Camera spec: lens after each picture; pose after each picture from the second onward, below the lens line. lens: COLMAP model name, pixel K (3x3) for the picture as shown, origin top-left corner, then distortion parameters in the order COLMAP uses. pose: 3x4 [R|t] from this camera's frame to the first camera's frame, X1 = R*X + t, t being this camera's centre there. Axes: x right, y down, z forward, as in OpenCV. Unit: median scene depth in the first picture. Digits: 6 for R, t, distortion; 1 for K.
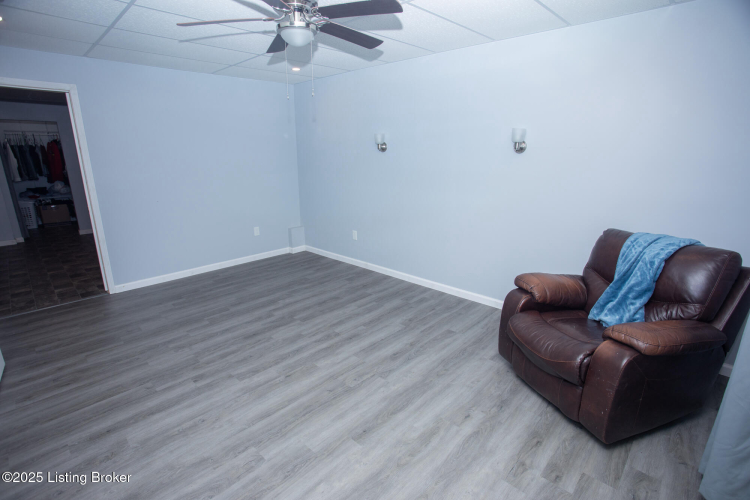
lens RADIAL K [[370.0, 0, 381.6], [0, 370.0, 249.5], [0, 0, 1]] dist [-0.074152, 0.035140]
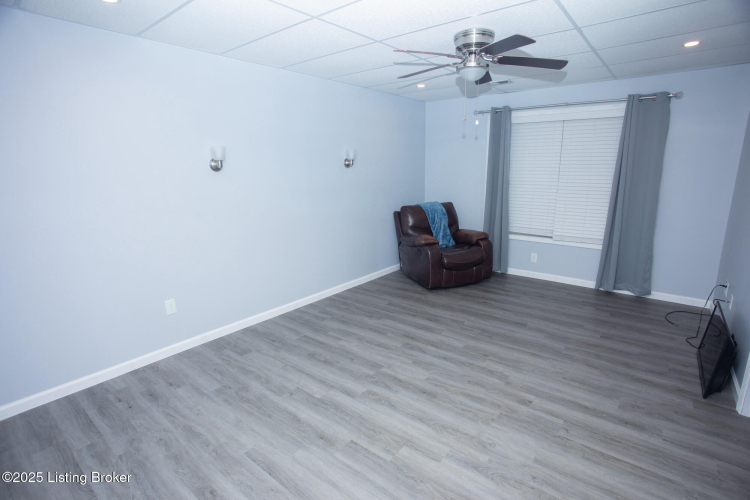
lens RADIAL K [[370.0, 0, 381.6], [0, 370.0, 249.5], [0, 0, 1]] dist [-0.074152, 0.035140]
pose [[-0.086608, -0.212762, 0.973258, -1.296295], [0.274178, 0.934113, 0.228603, -0.327275], [-0.957771, 0.286645, -0.022568, 1.253687]]
